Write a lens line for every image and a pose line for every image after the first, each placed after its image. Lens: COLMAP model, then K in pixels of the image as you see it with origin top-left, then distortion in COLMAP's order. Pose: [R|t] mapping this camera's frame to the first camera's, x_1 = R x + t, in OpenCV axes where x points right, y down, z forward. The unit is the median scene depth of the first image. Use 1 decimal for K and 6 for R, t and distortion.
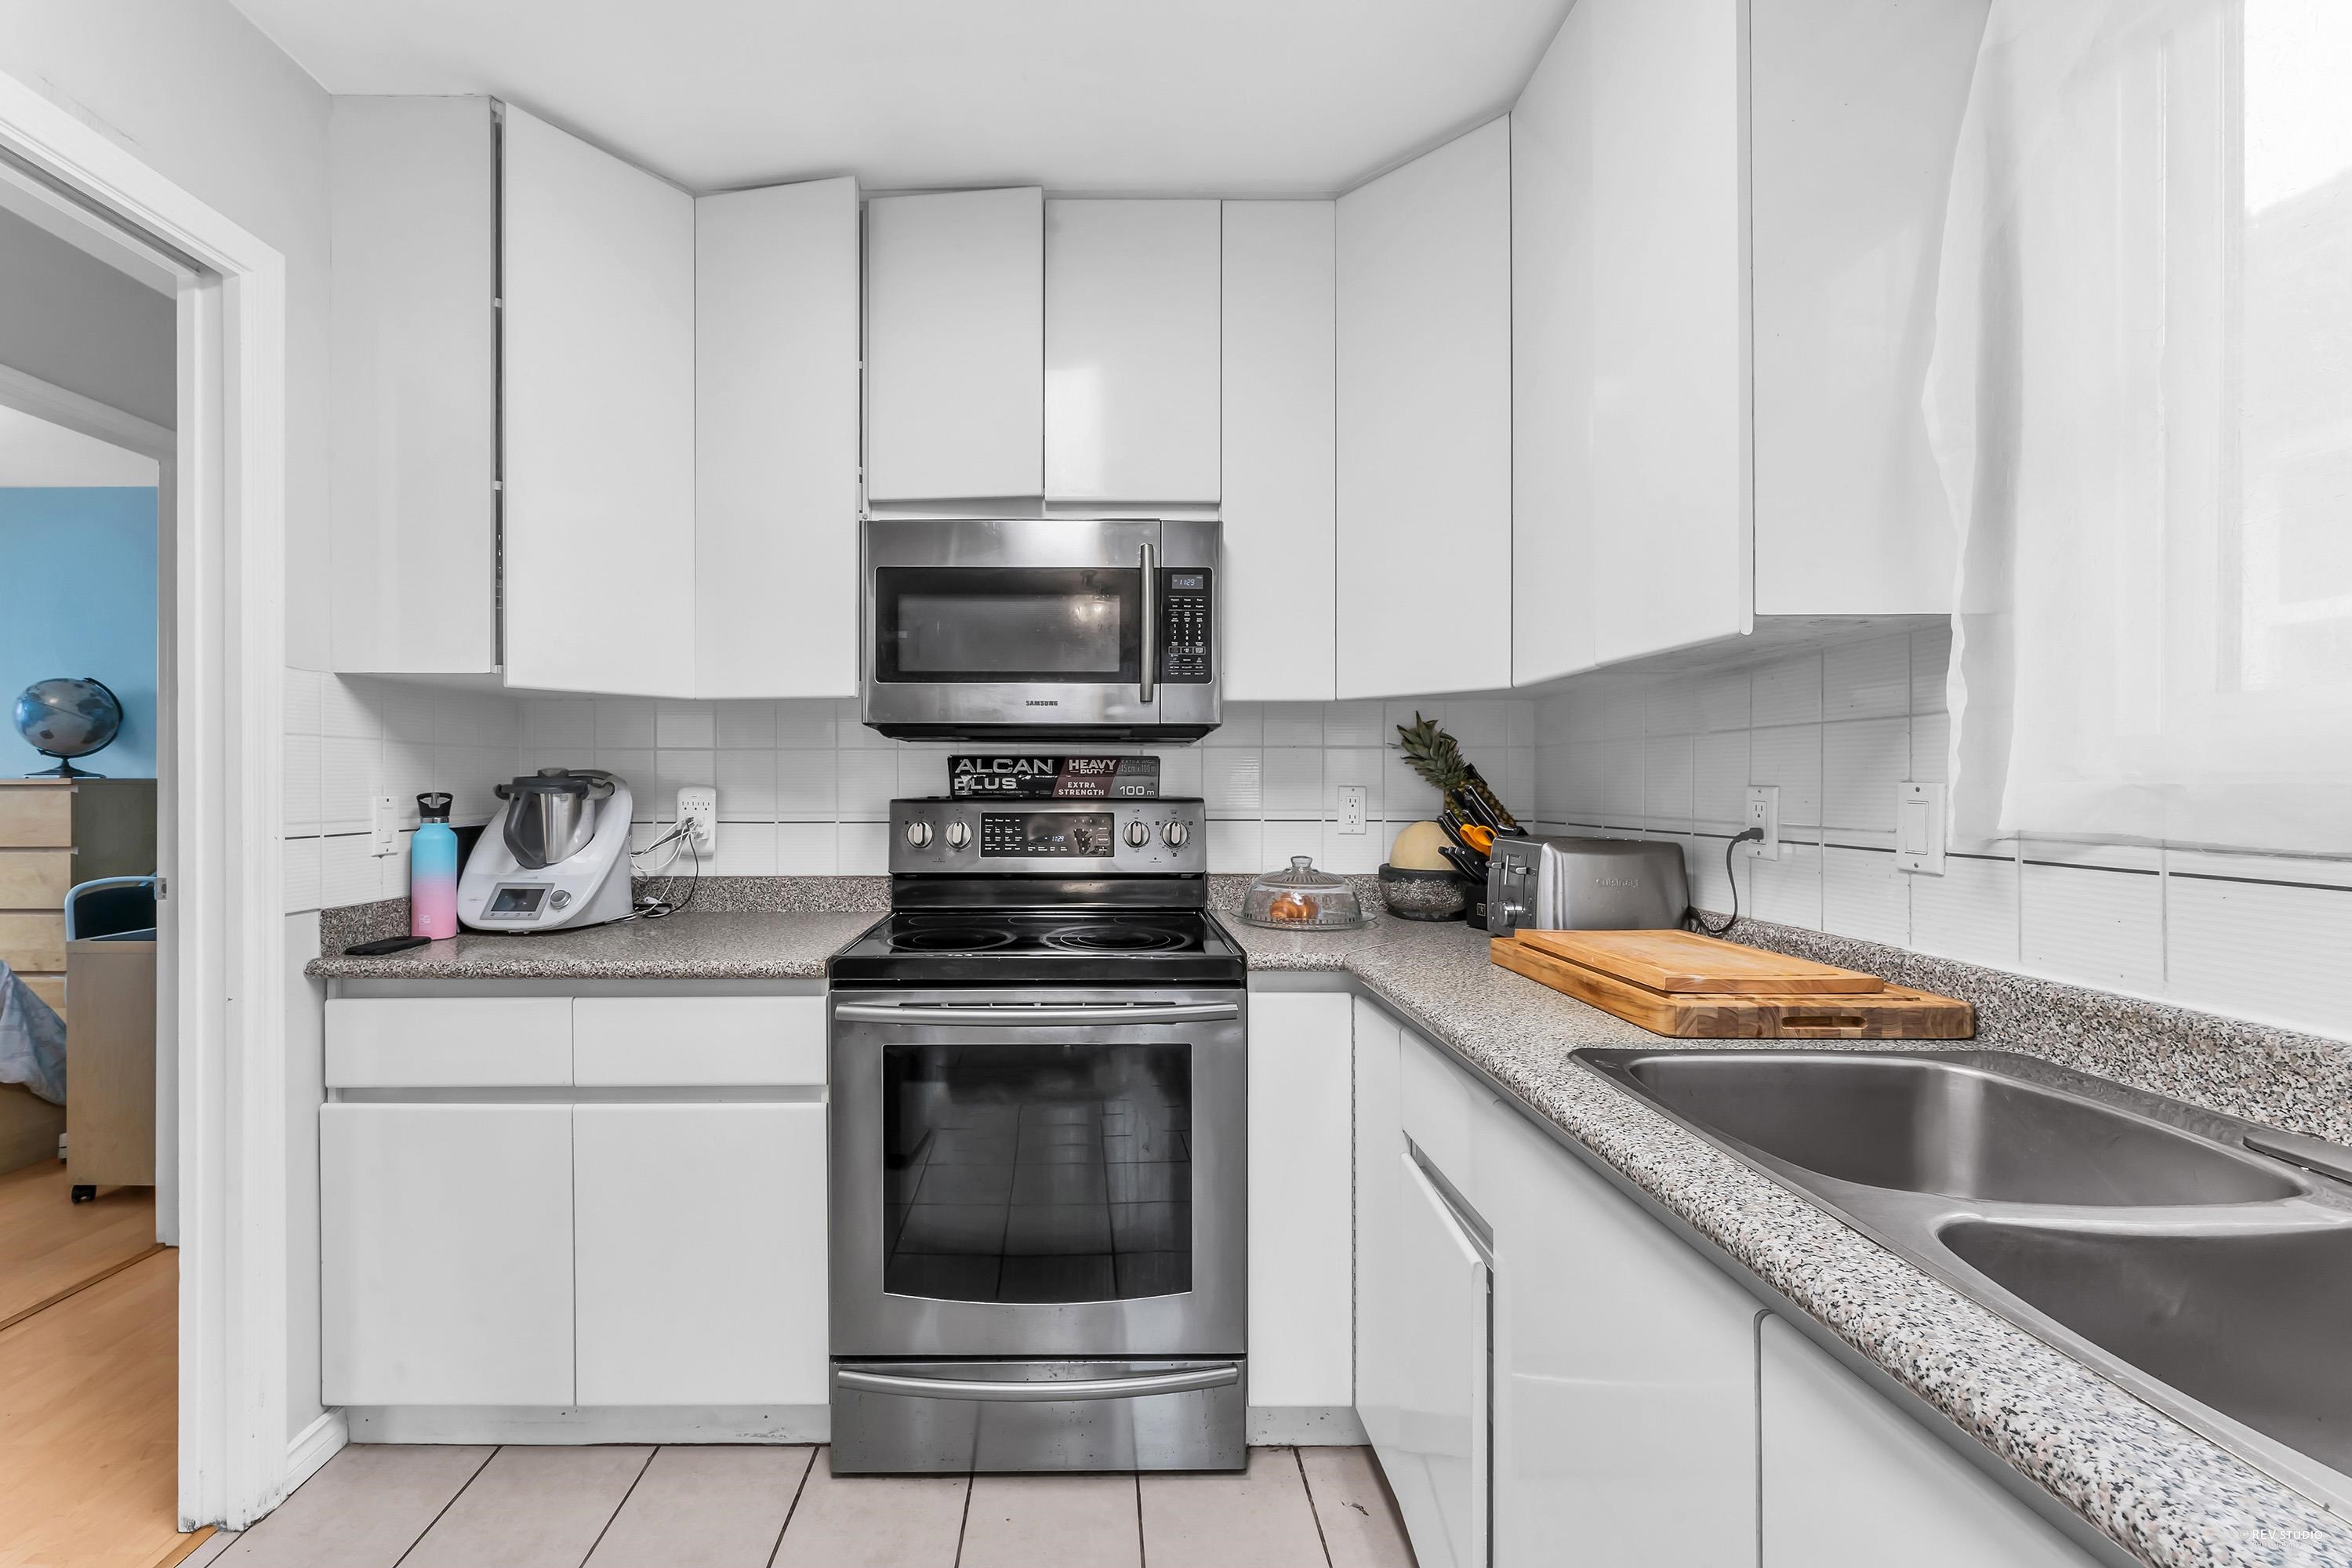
lens RADIAL K [[974.3, 0, 1096.2], [0, 974.3, 788.3], [0, 0, 1]] dist [-0.000597, -0.000013]
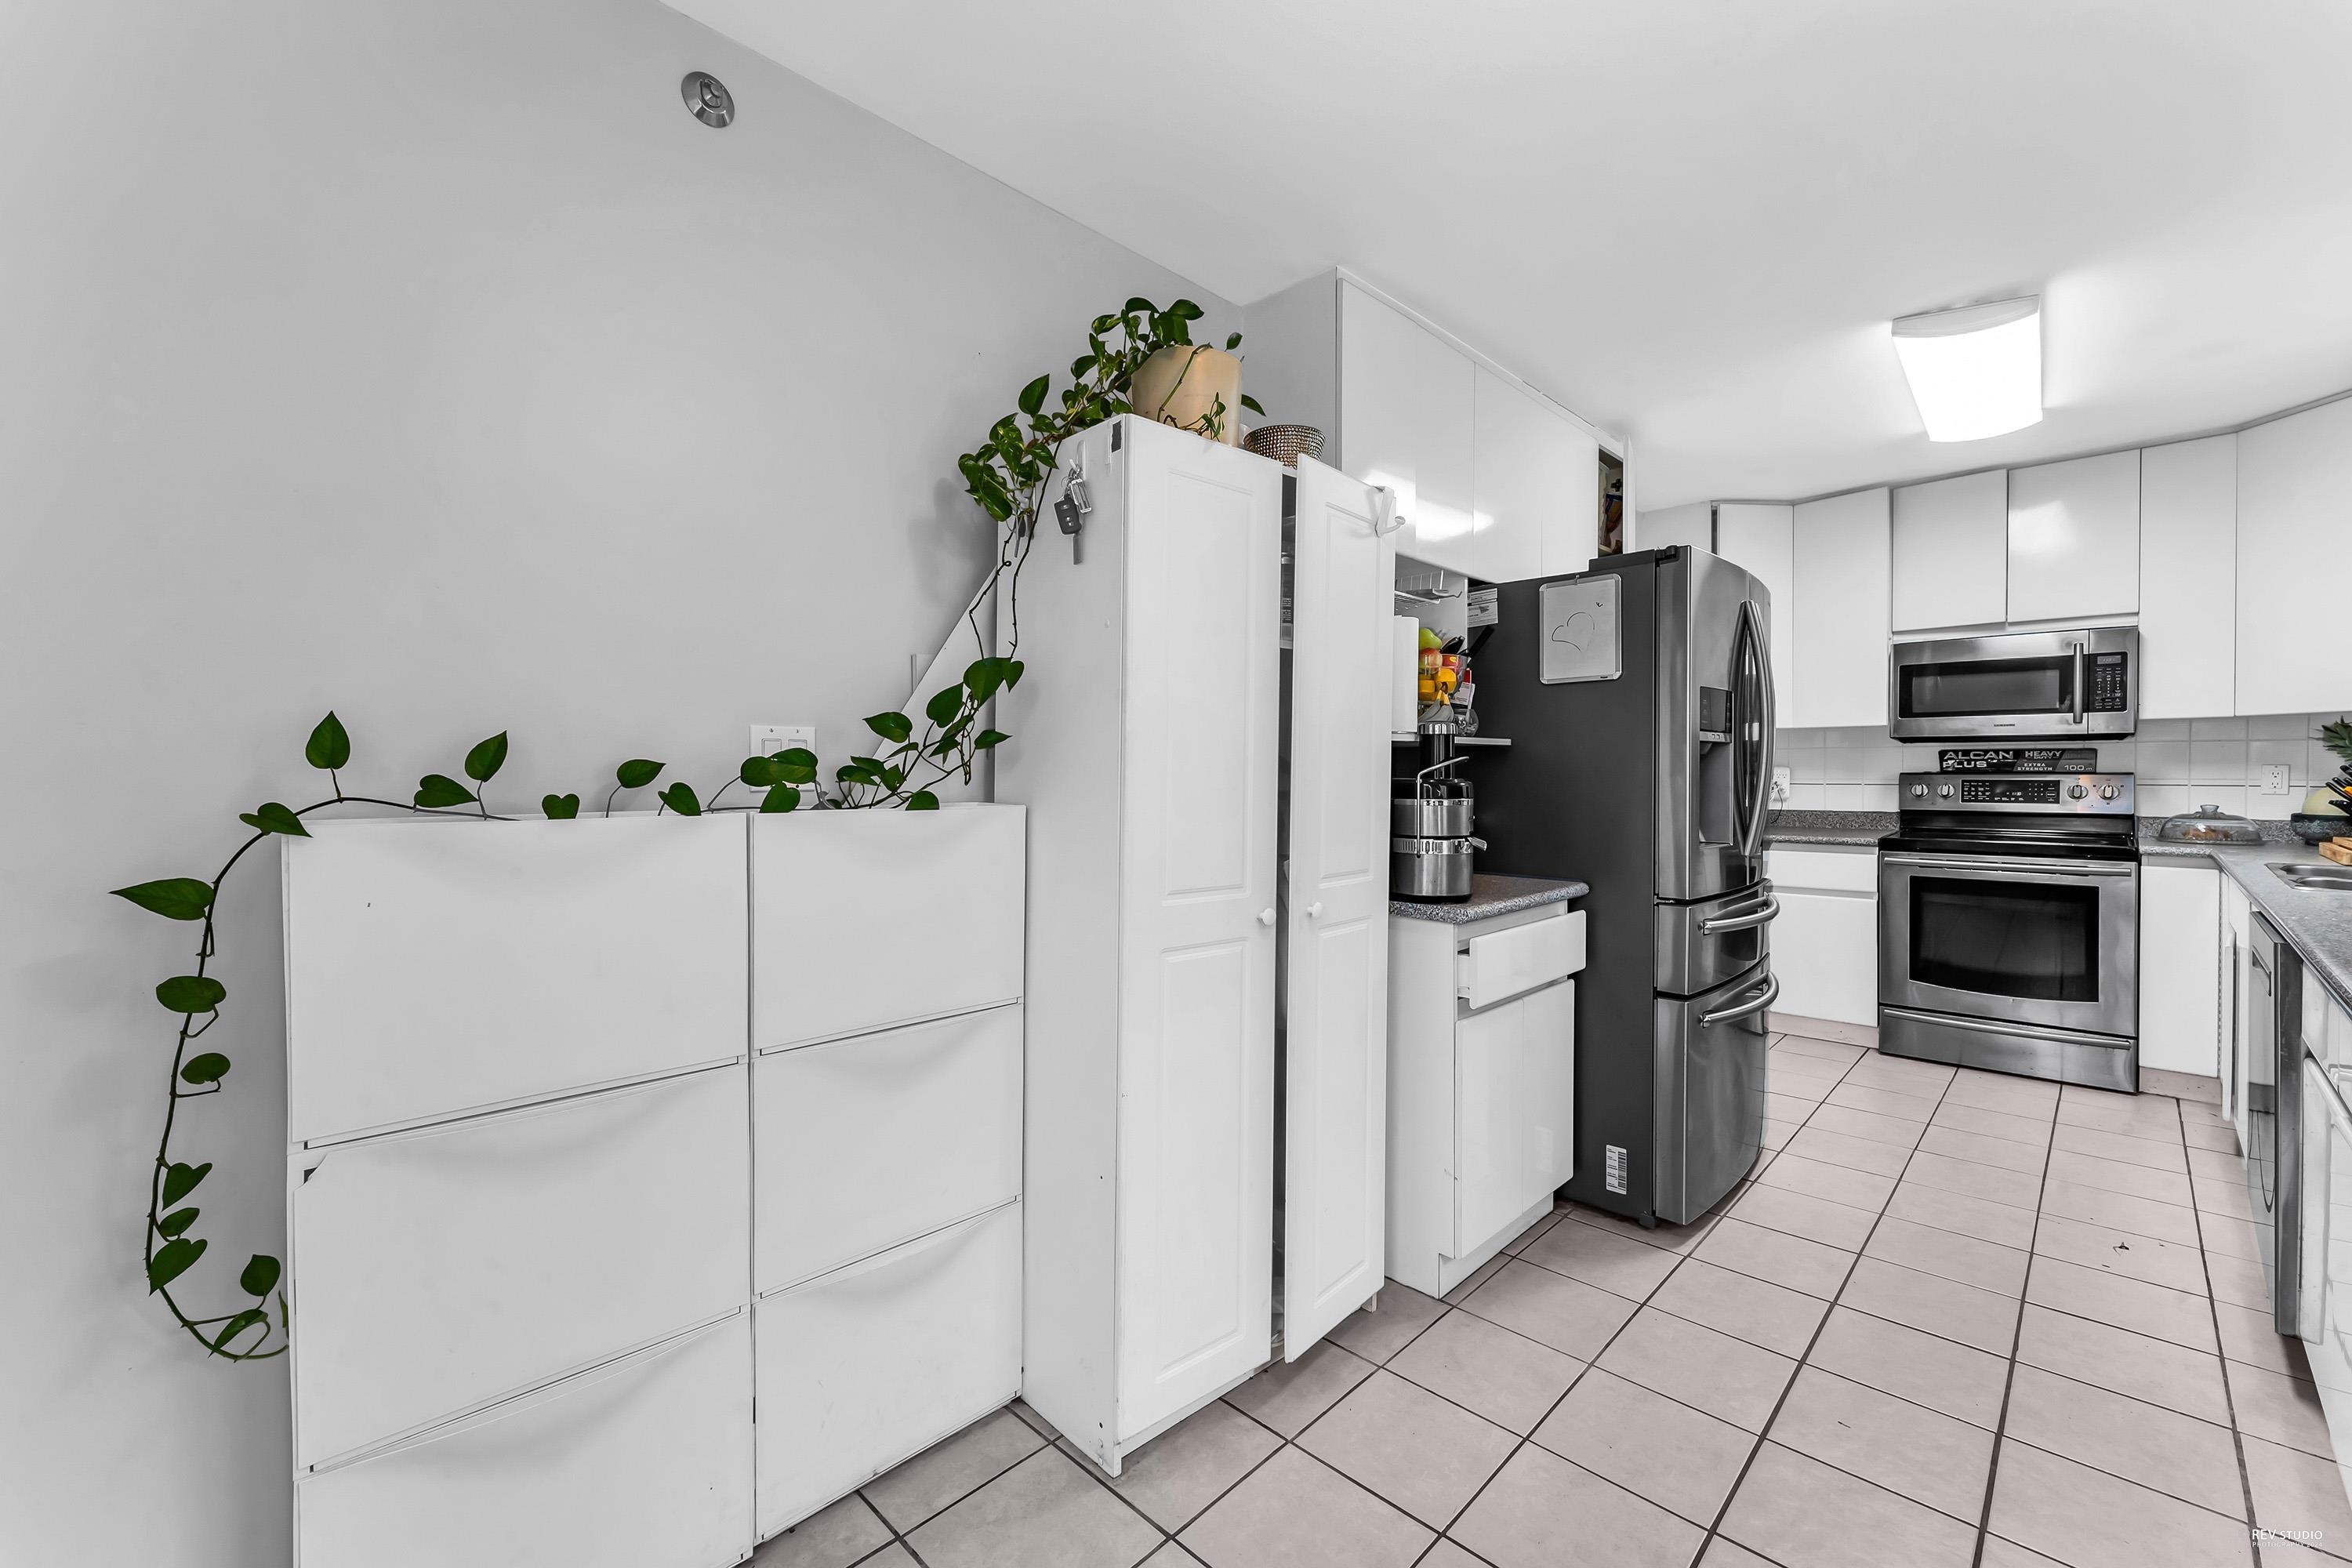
lens RADIAL K [[959.4, 0, 1081.5], [0, 959.4, 778.7], [0, 0, 1]] dist [0.001013, 0.000229]
pose [[0.671093, 0.004578, -0.741359, 0.124438], [0.002372, 0.999963, 0.008322, 0.003482], [0.741369, -0.007343, 0.671057, -1.593805]]
